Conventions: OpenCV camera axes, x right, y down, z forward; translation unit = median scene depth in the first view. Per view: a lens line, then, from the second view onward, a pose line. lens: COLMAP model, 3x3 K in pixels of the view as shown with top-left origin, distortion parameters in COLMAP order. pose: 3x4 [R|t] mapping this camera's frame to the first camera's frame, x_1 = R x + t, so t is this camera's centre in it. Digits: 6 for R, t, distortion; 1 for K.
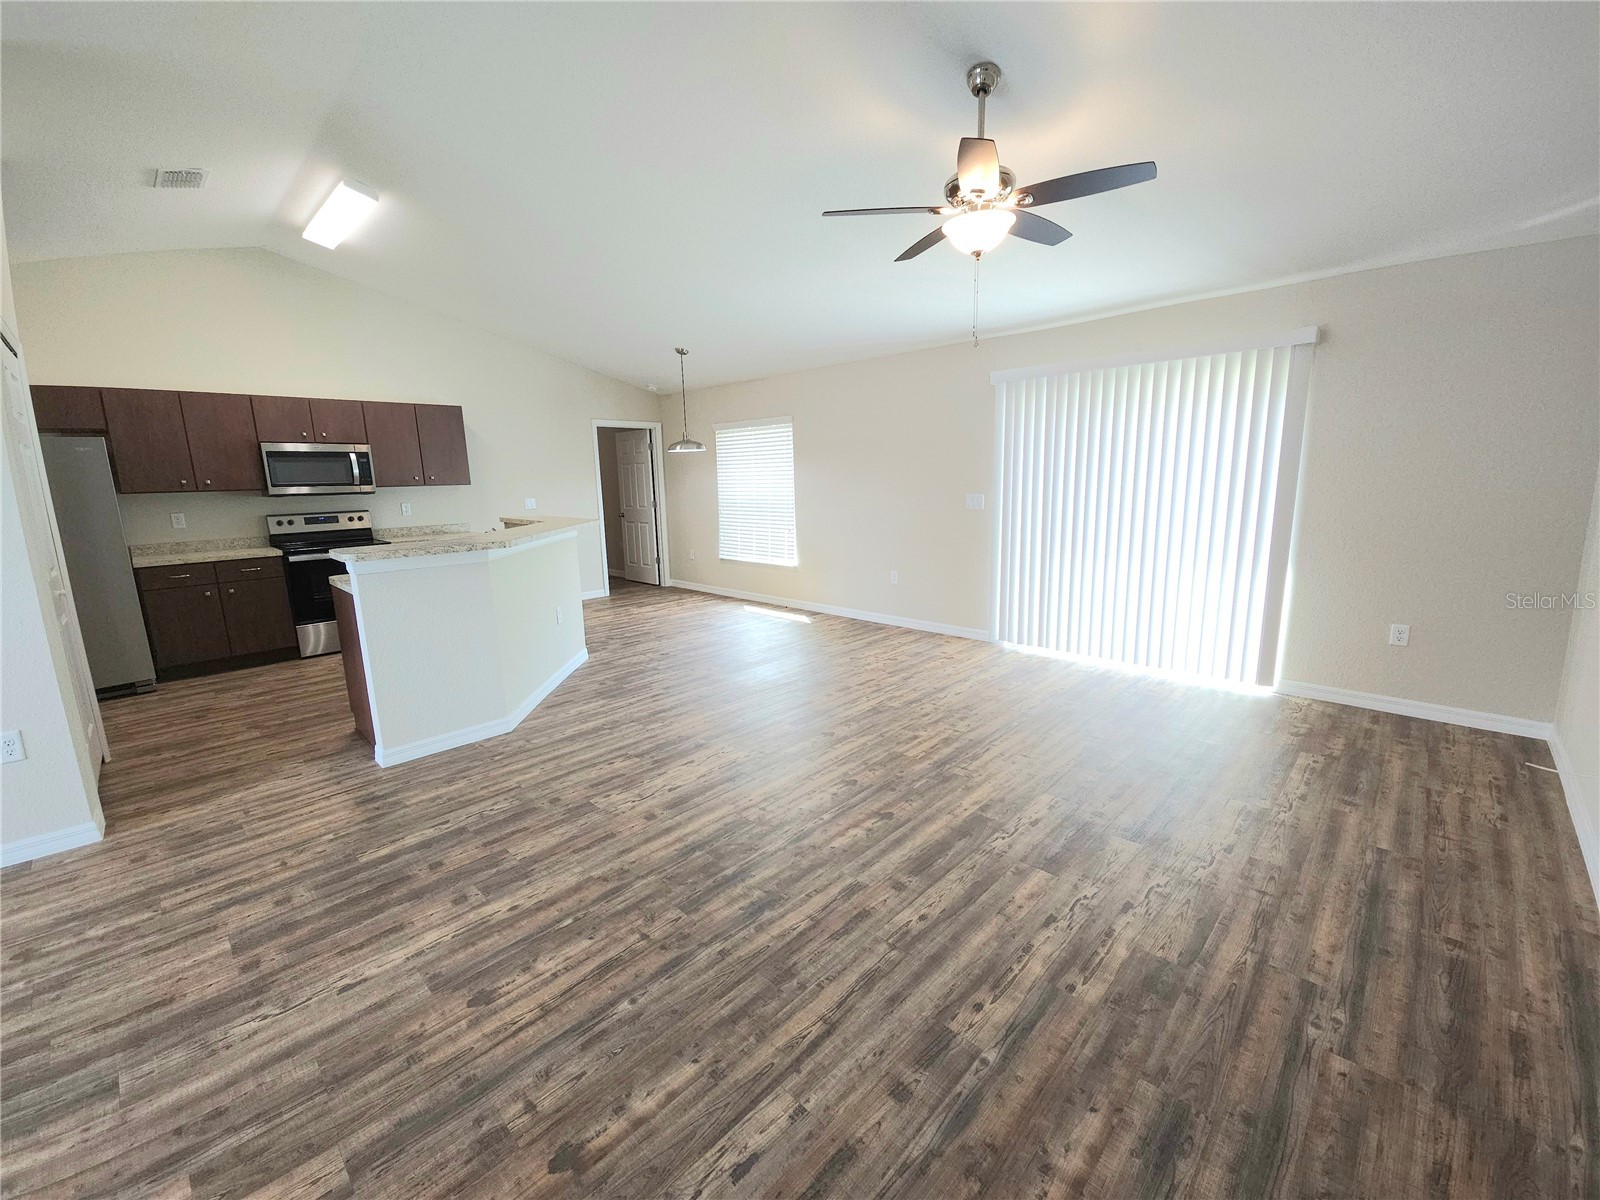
lens RADIAL K [[656.6, 0, 798.9], [0, 656.6, 596.3], [0, 0, 1]] dist [-0.001866, -0.000207]
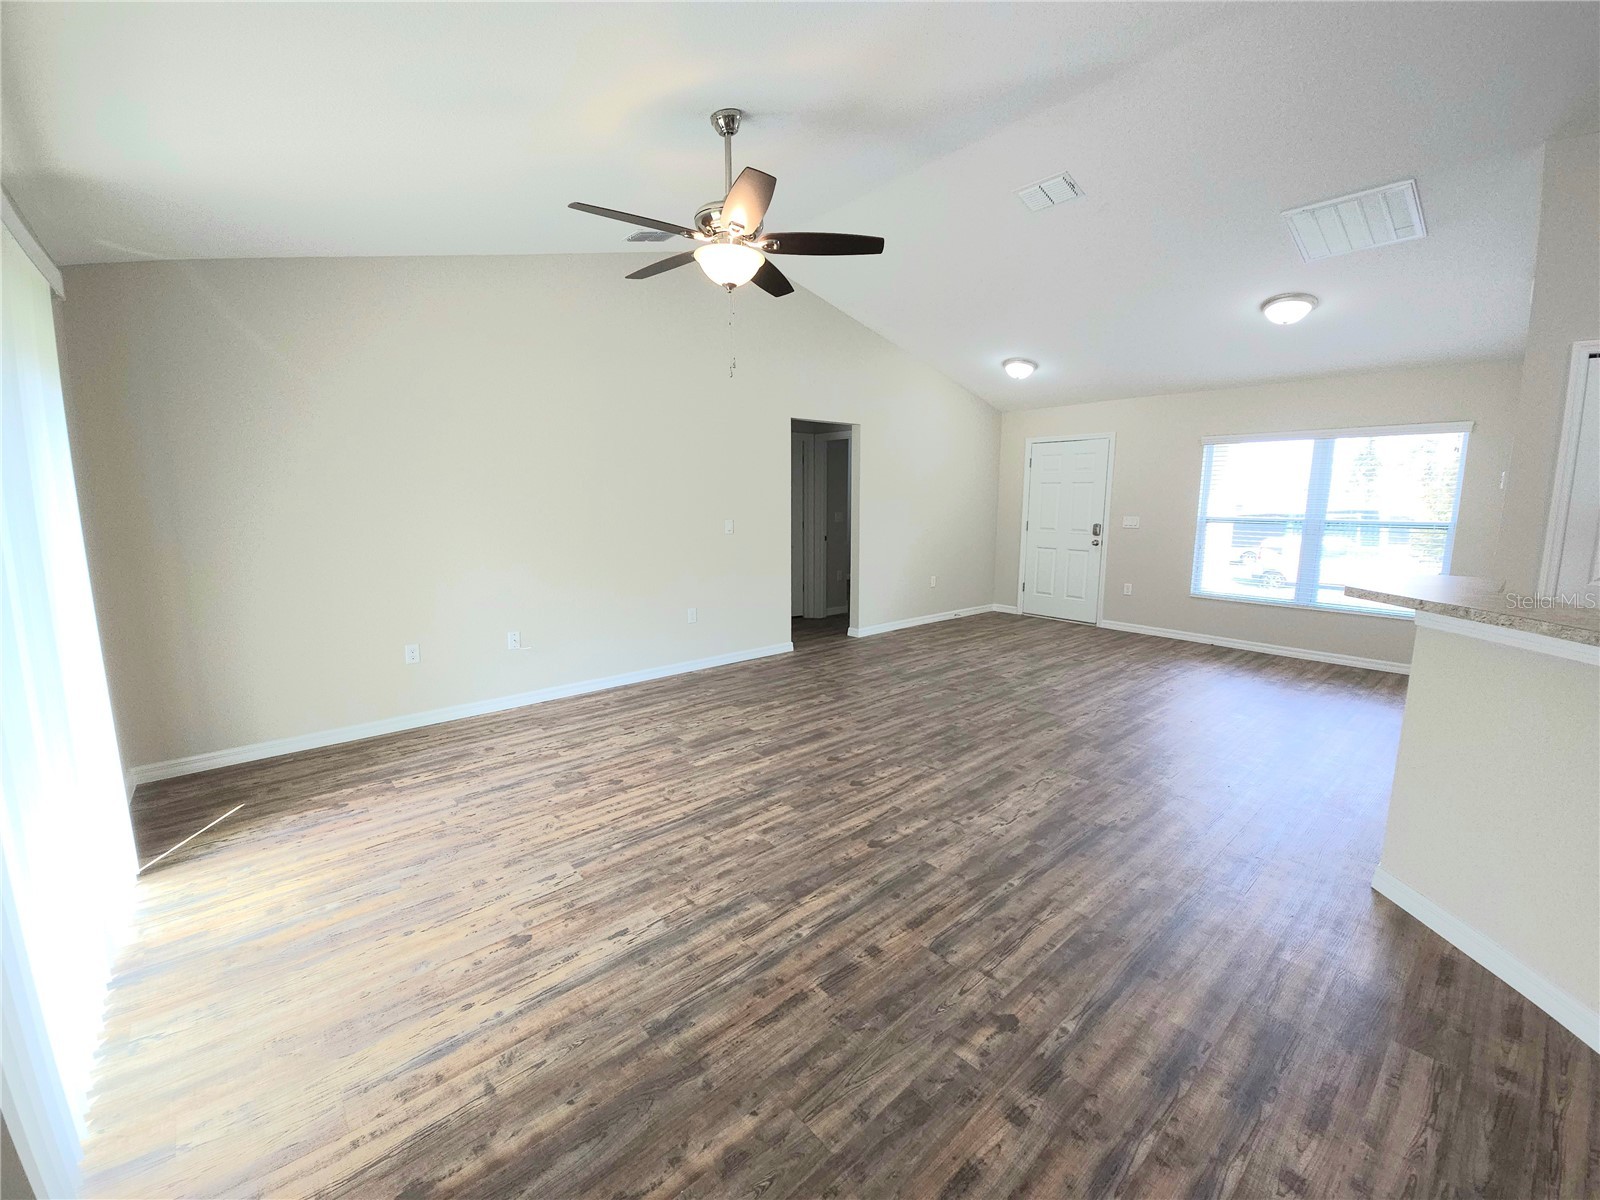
lens RADIAL K [[656.6, 0, 802.0], [0, 656.6, 597.1], [0, 0, 1]] dist [-0.001866, -0.000207]
pose [[-0.996962, 0.007828, 0.077501, 0.099929], [0.032987, 0.943746, 0.329021, -0.445193], [-0.070566, 0.330578, -0.941137, 2.348692]]
